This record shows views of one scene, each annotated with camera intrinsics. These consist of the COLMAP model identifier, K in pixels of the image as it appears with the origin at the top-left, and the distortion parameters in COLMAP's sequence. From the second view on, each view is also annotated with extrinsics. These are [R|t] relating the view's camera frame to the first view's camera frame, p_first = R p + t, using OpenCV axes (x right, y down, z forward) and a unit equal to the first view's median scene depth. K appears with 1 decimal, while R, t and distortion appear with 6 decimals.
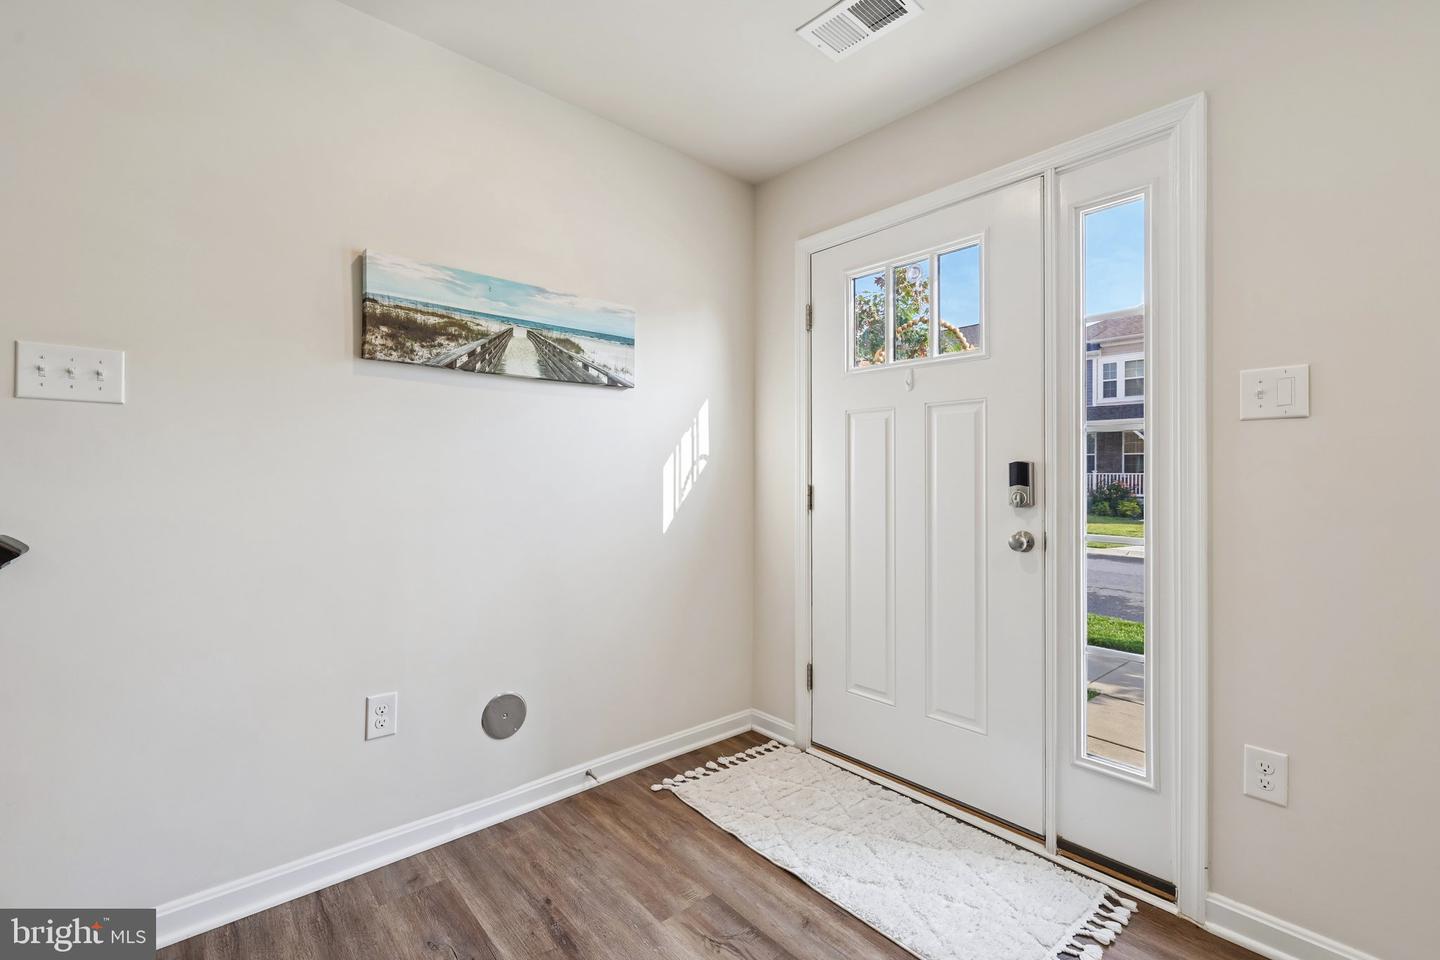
lens RADIAL K [[605.3, 0, 704.8], [0, 605.3, 462.5], [0, 0, 1]] dist [0.008310, 0.000668]
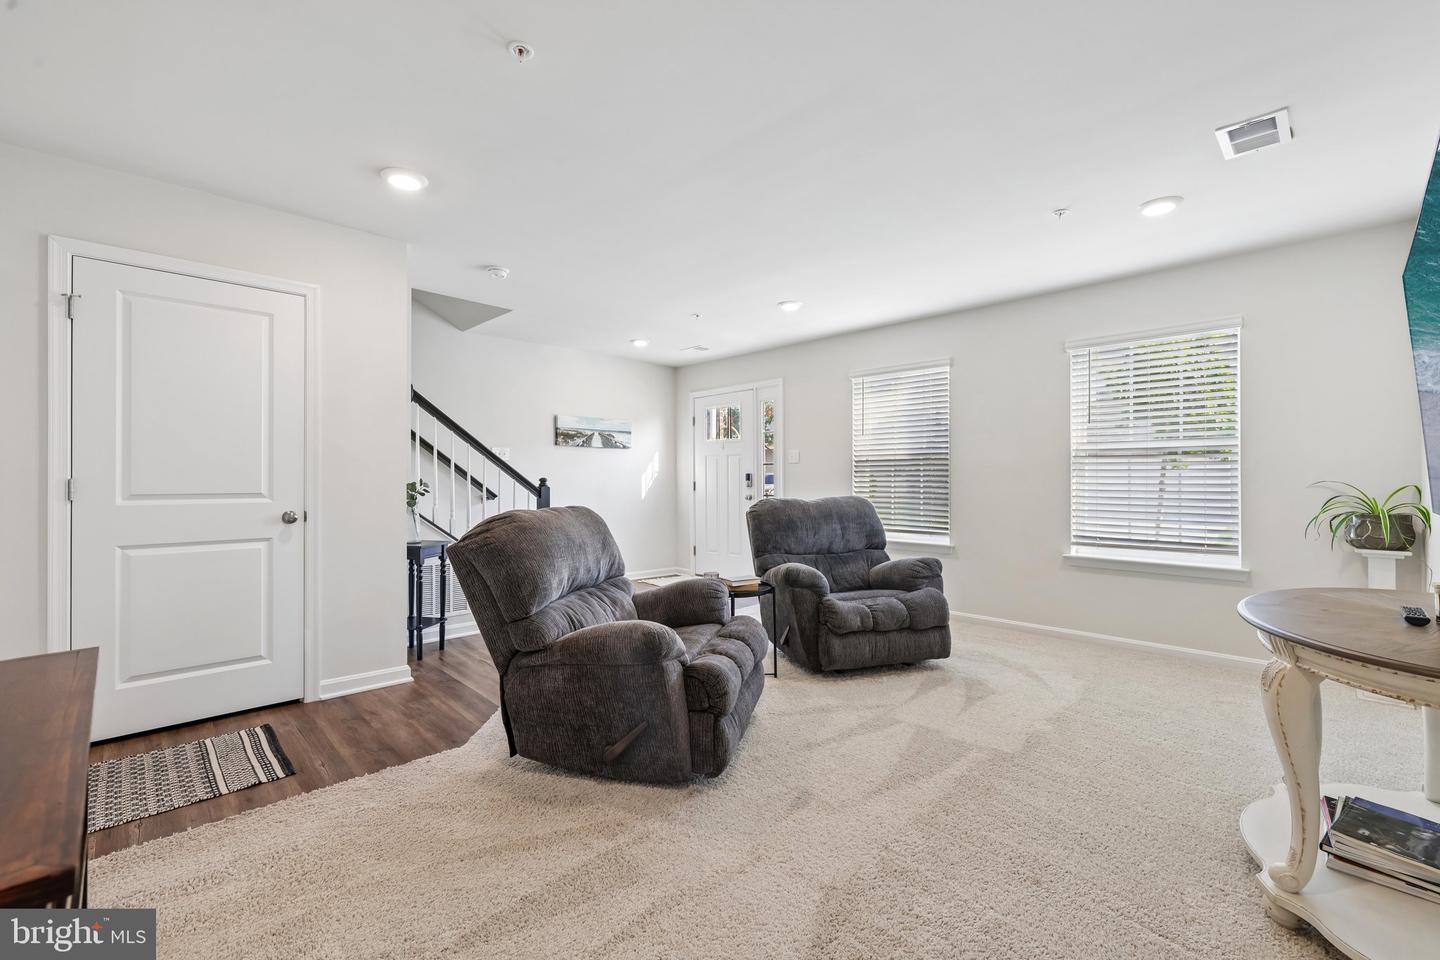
lens RADIAL K [[605.3, 0, 723.1], [0, 605.3, 480.5], [0, 0, 1]] dist [0.008310, 0.000668]
pose [[0.998129, -0.003074, 0.061058, 0.166771], [0.002478, 0.999949, 0.009839, 0.004134], [-0.061085, -0.009669, 0.998086, -2.218989]]
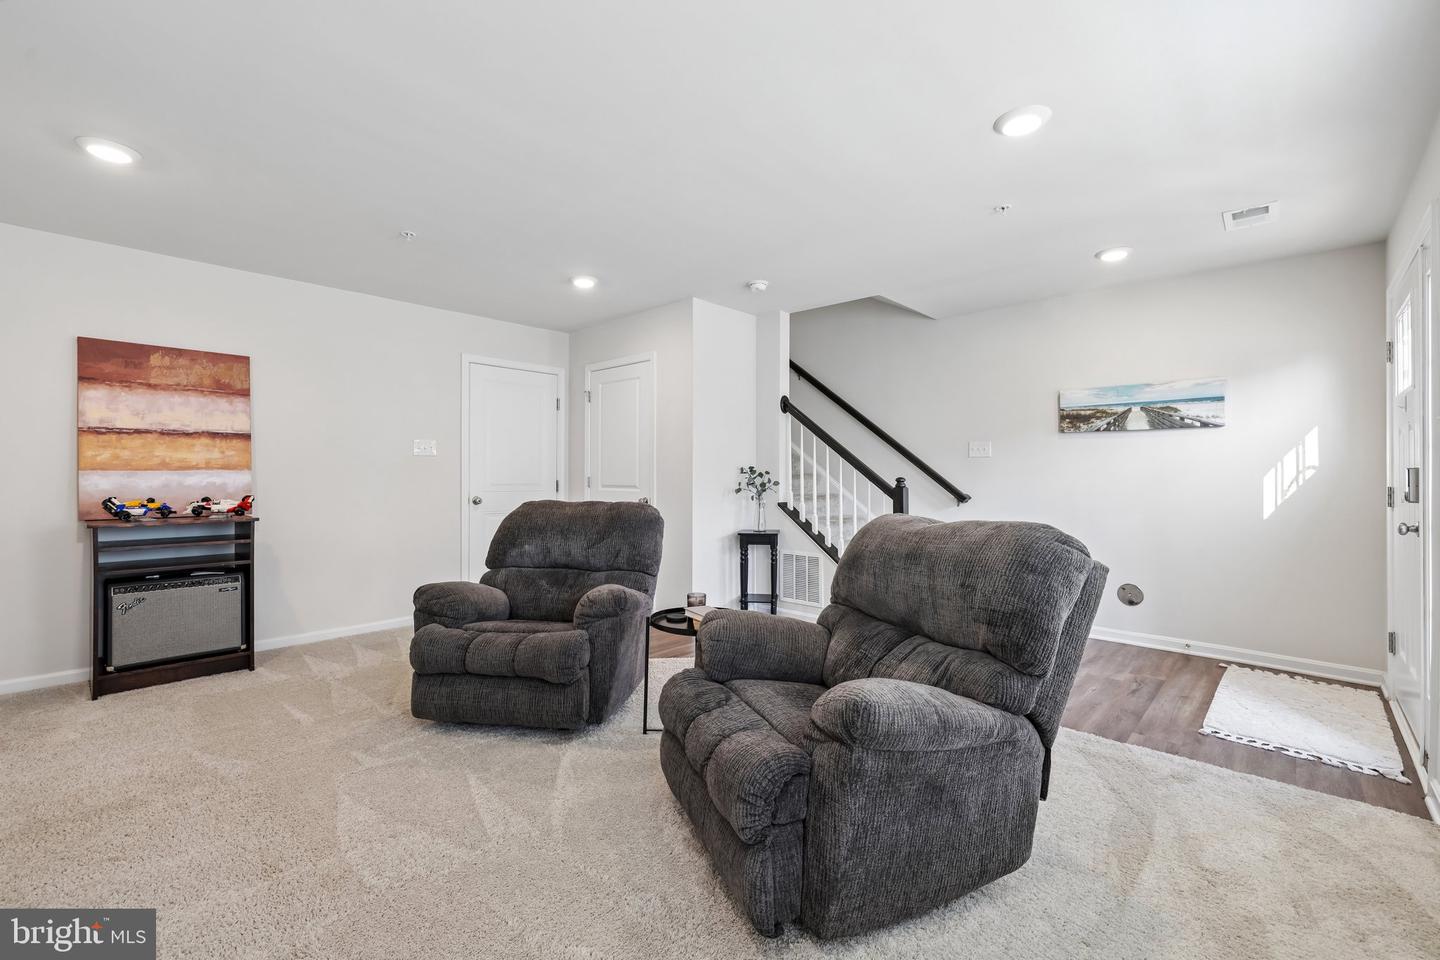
lens RADIAL K [[605.3, 0, 731.6], [0, 605.3, 473.3], [0, 0, 1]] dist [0.008310, 0.000668]
pose [[0.094978, -0.007089, -0.995454, 1.581853], [0.002000, 0.999974, -0.006931, 0.013617], [0.995477, -0.001333, 0.094990, -0.541221]]
